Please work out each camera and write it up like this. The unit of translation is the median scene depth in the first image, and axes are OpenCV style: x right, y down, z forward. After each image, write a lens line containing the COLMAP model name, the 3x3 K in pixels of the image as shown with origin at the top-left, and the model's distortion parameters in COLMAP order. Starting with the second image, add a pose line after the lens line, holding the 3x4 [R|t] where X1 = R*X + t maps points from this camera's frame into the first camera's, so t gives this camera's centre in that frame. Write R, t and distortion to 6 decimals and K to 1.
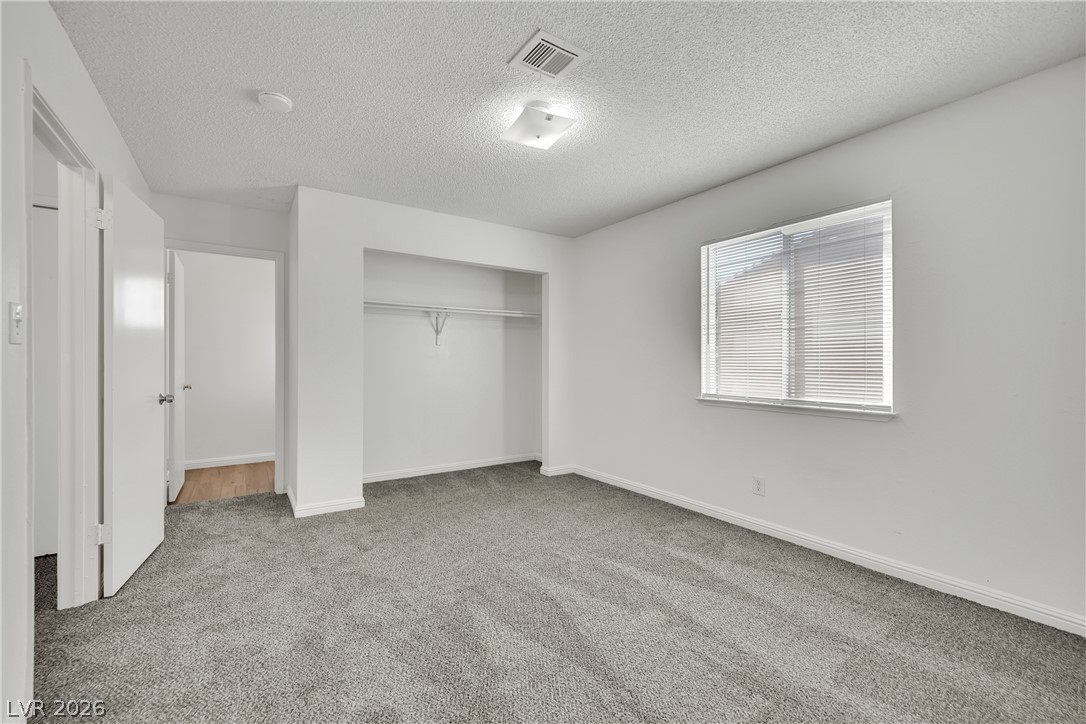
lens RADIAL K [[443.9, 0, 525.7], [0, 443.9, 363.7], [0, 0, 1]] dist [-0.020867, -0.000102]
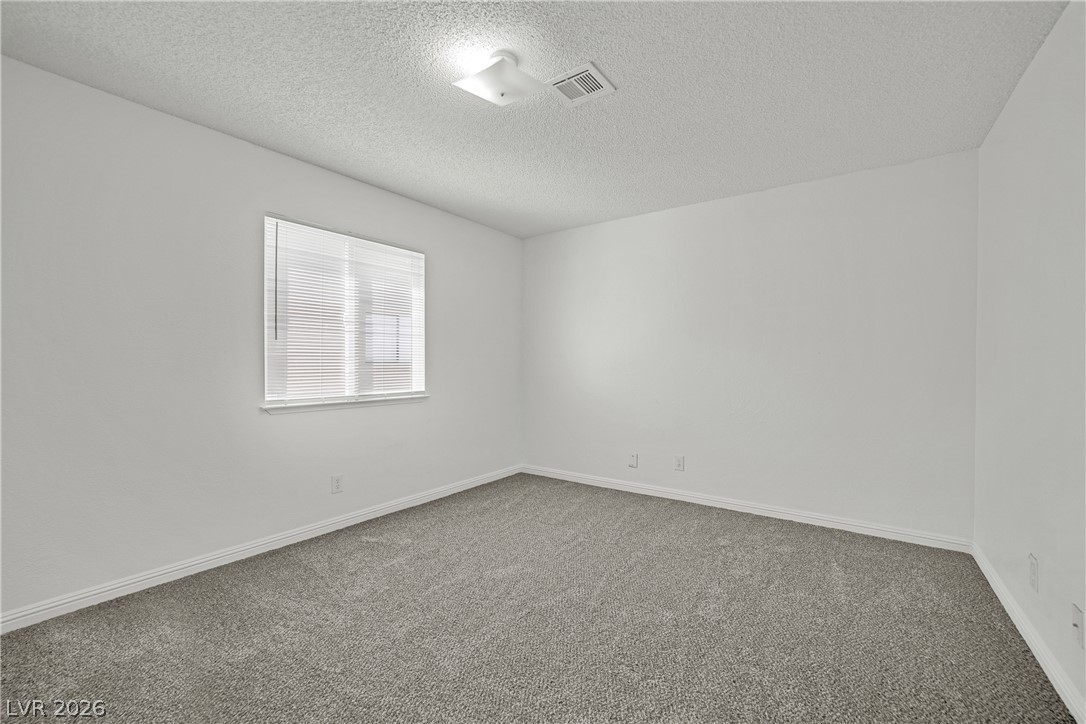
lens RADIAL K [[438.6, 0, 544.9], [0, 438.6, 359.7], [0, 0, 1]] dist [0.000083, -0.000005]
pose [[-0.355427, 0.002624, 0.934700, -0.627453], [0.001217, 0.999997, -0.002344, -0.005395], [-0.934703, 0.000305, -0.355429, 0.981119]]
